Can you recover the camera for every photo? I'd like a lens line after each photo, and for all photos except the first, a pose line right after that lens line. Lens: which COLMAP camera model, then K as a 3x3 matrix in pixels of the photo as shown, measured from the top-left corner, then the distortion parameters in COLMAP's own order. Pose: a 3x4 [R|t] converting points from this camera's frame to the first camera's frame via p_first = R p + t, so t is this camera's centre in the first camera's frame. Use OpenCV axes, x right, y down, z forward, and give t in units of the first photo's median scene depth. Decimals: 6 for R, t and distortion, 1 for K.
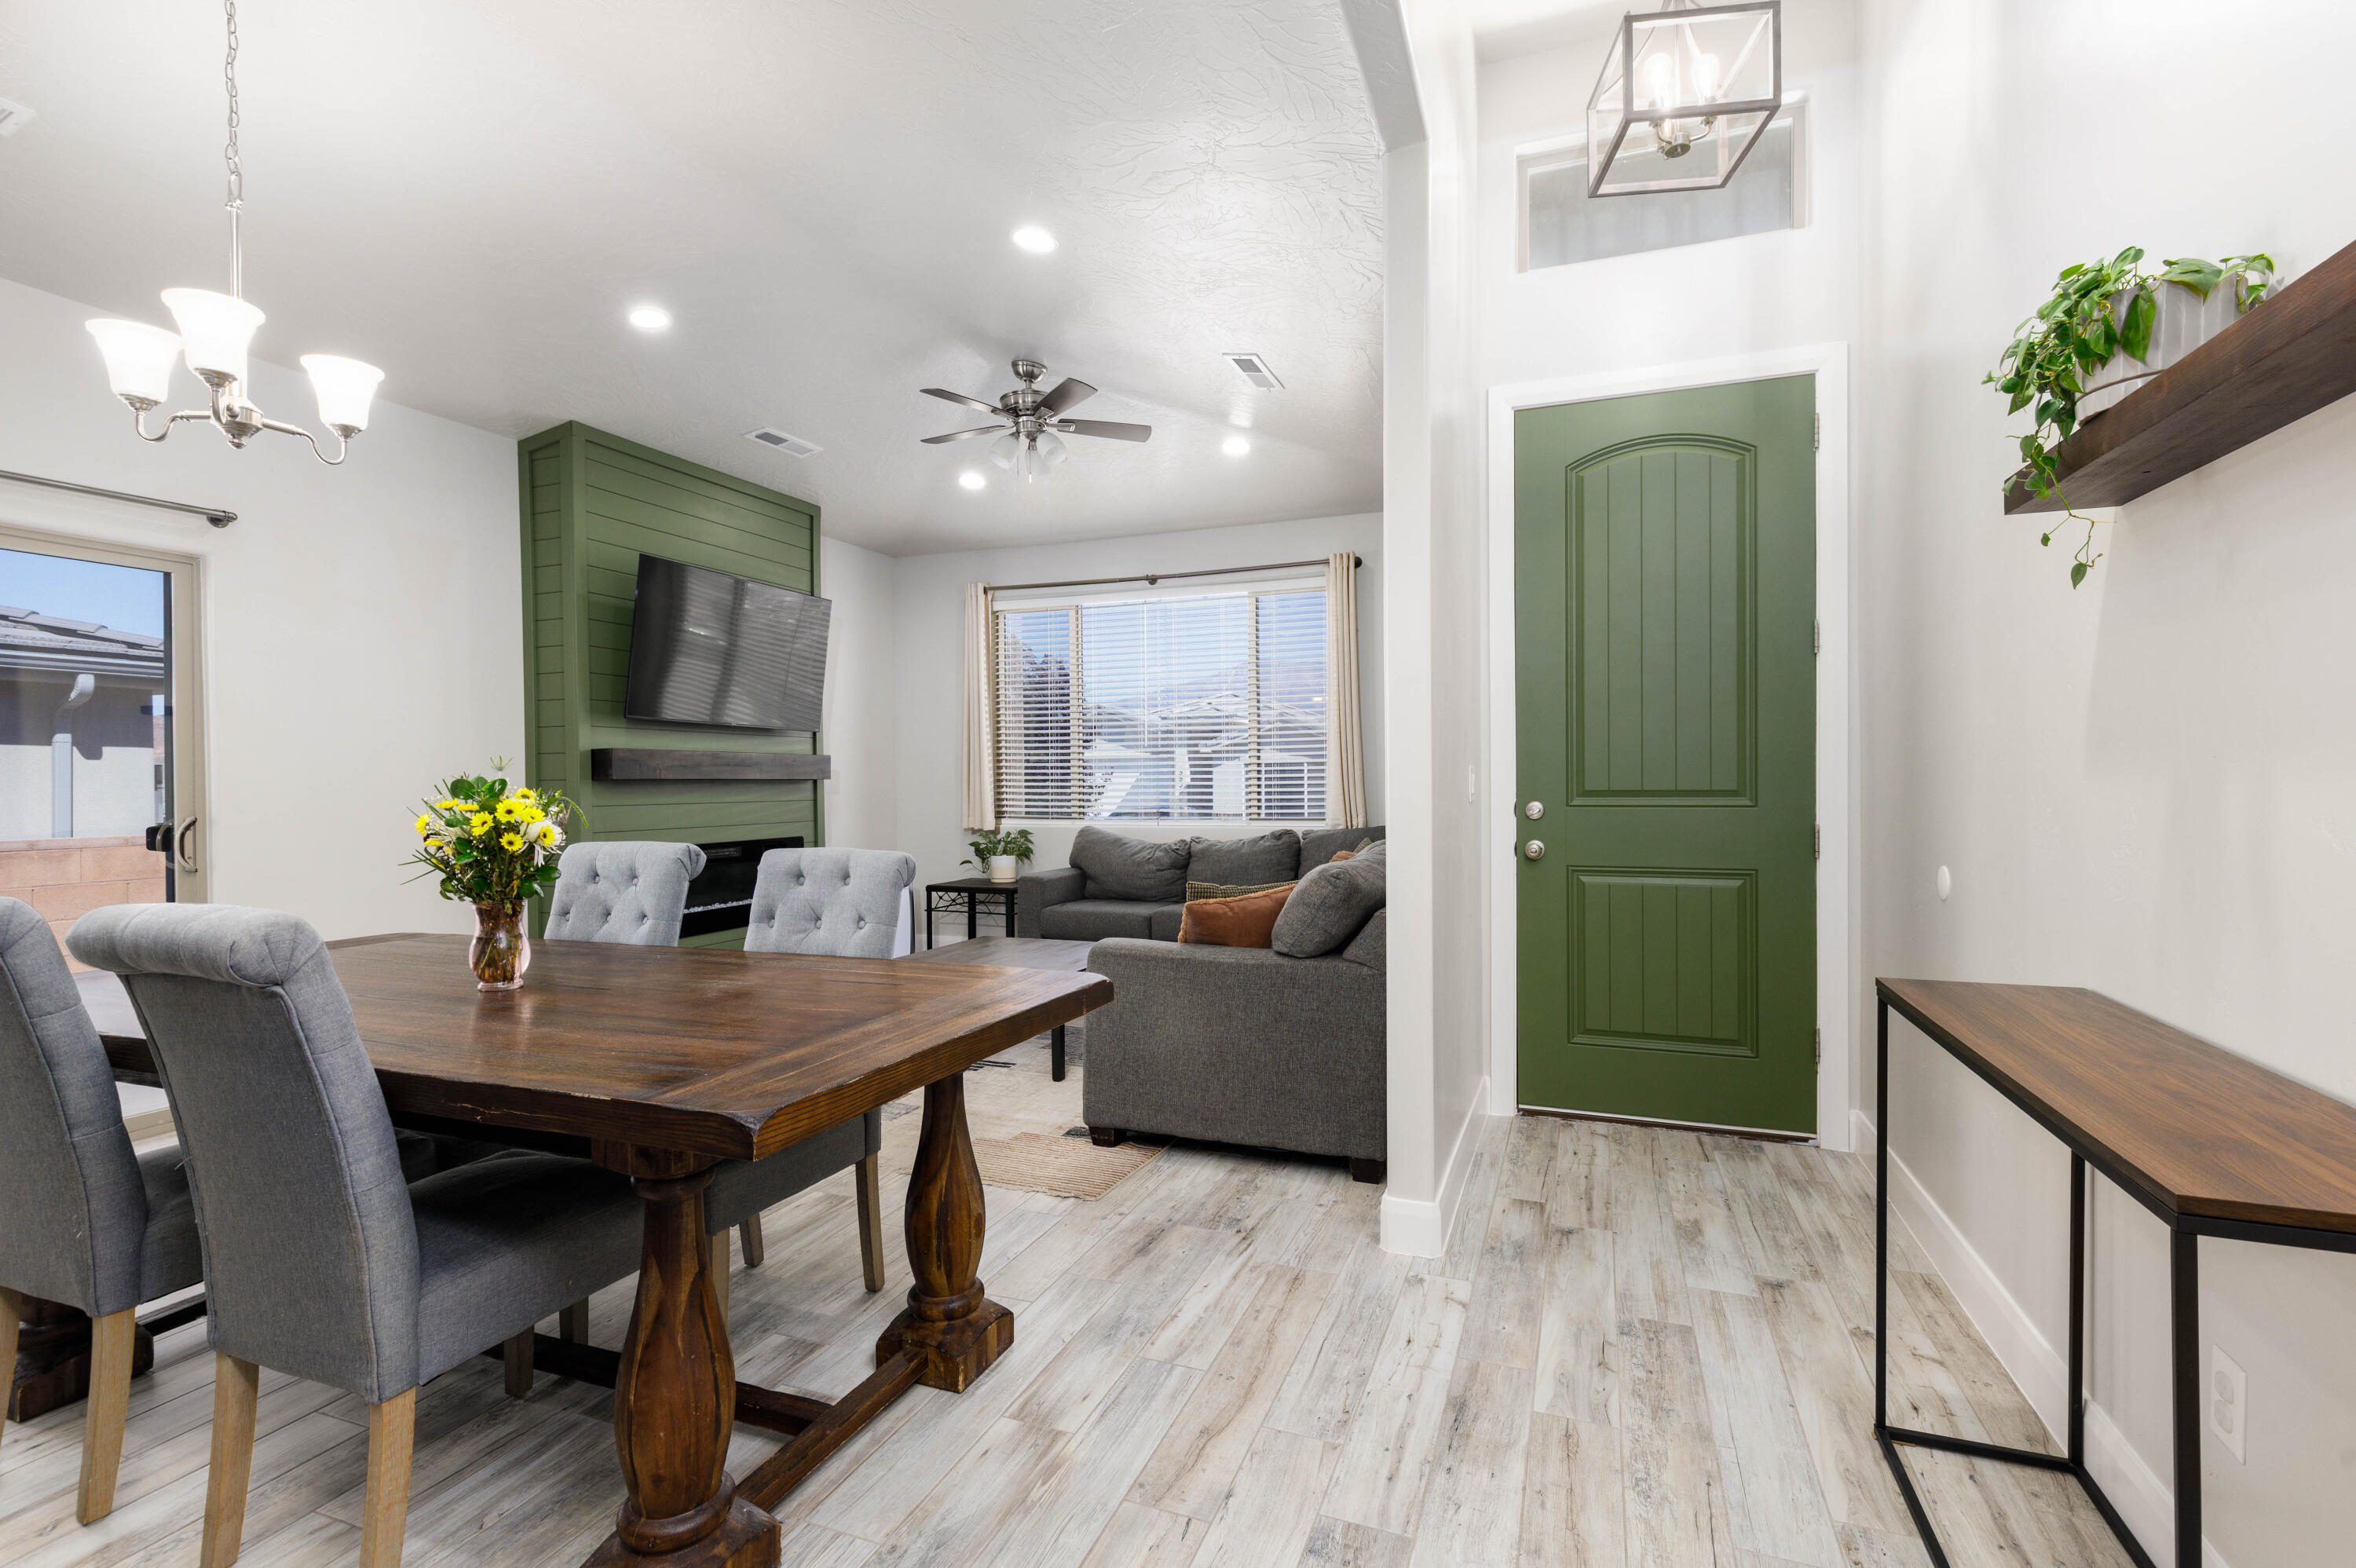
lens RADIAL K [[1053.4, 0, 1182.2], [0, 1053.4, 782.2], [0, 0, 1]] dist [0.002735, 0.000994]
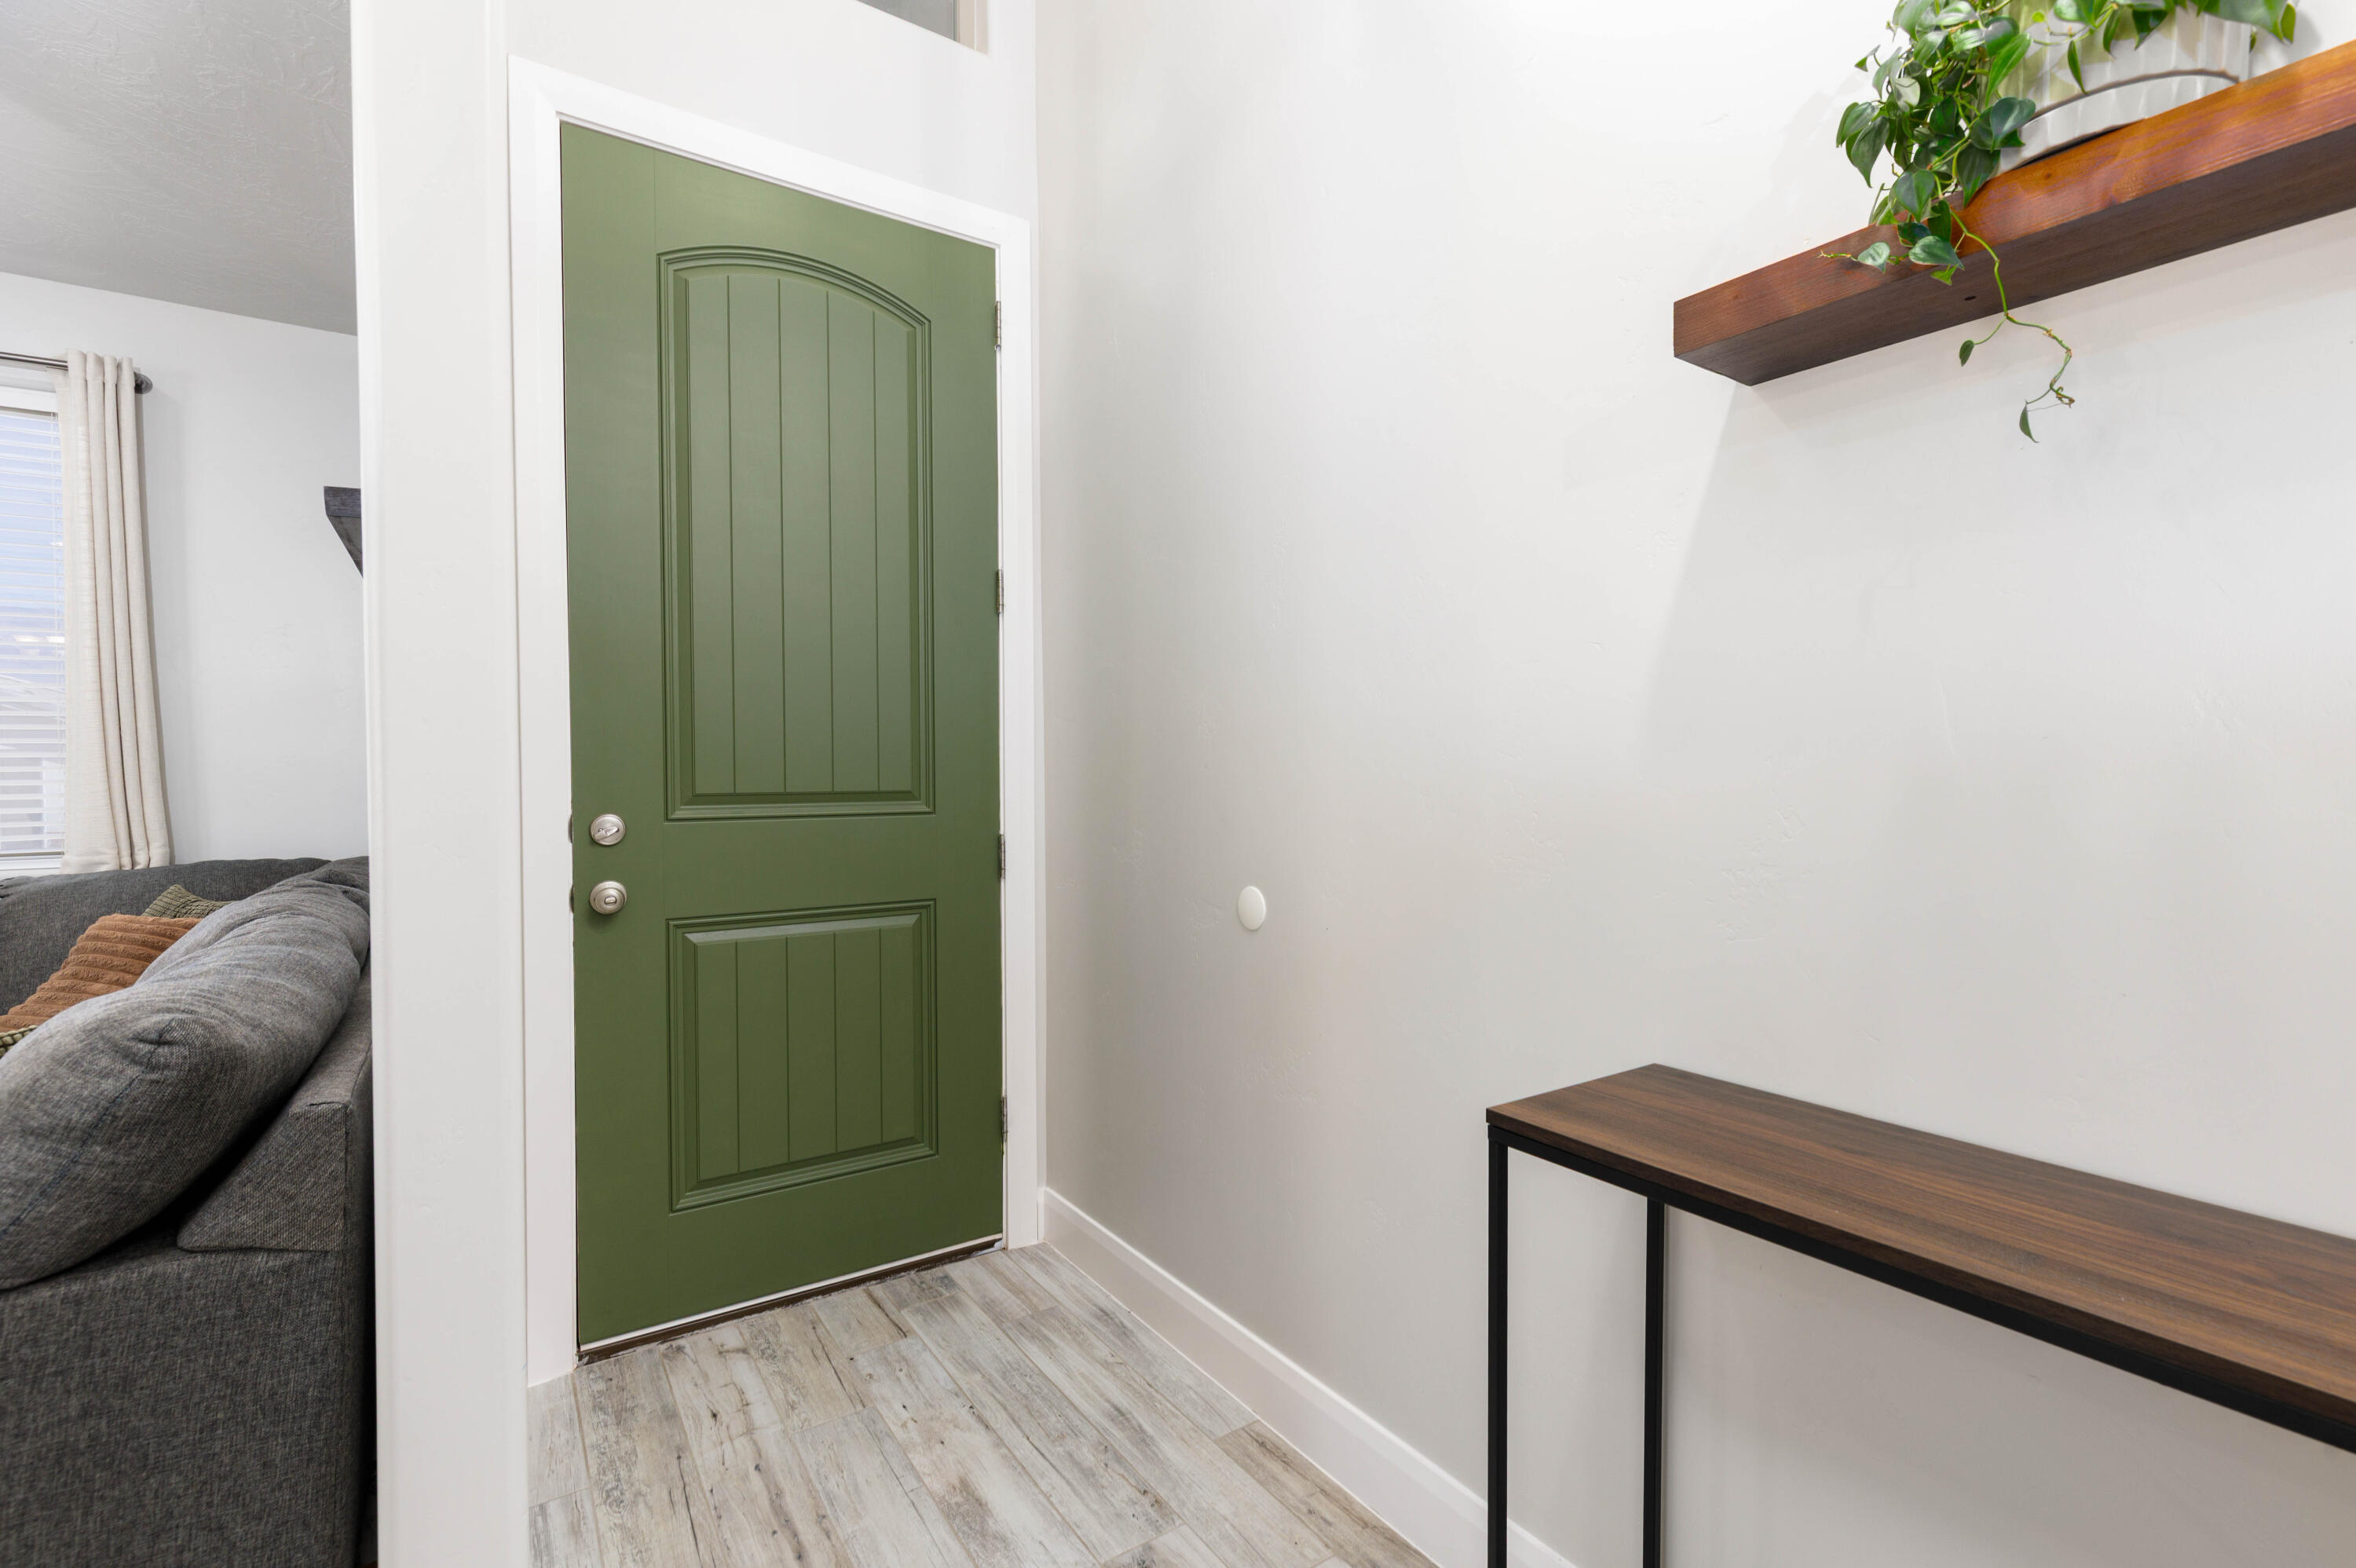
lens RADIAL K [[1053.4, 0, 1186.4], [0, 1053.4, 783.7], [0, 0, 1]] dist [0.002735, 0.000994]
pose [[0.571835, -0.006904, 0.820340, 0.044207], [0.005118, 0.999975, 0.004849, 0.000317], [-0.820353, 0.001426, 0.571856, 0.441389]]
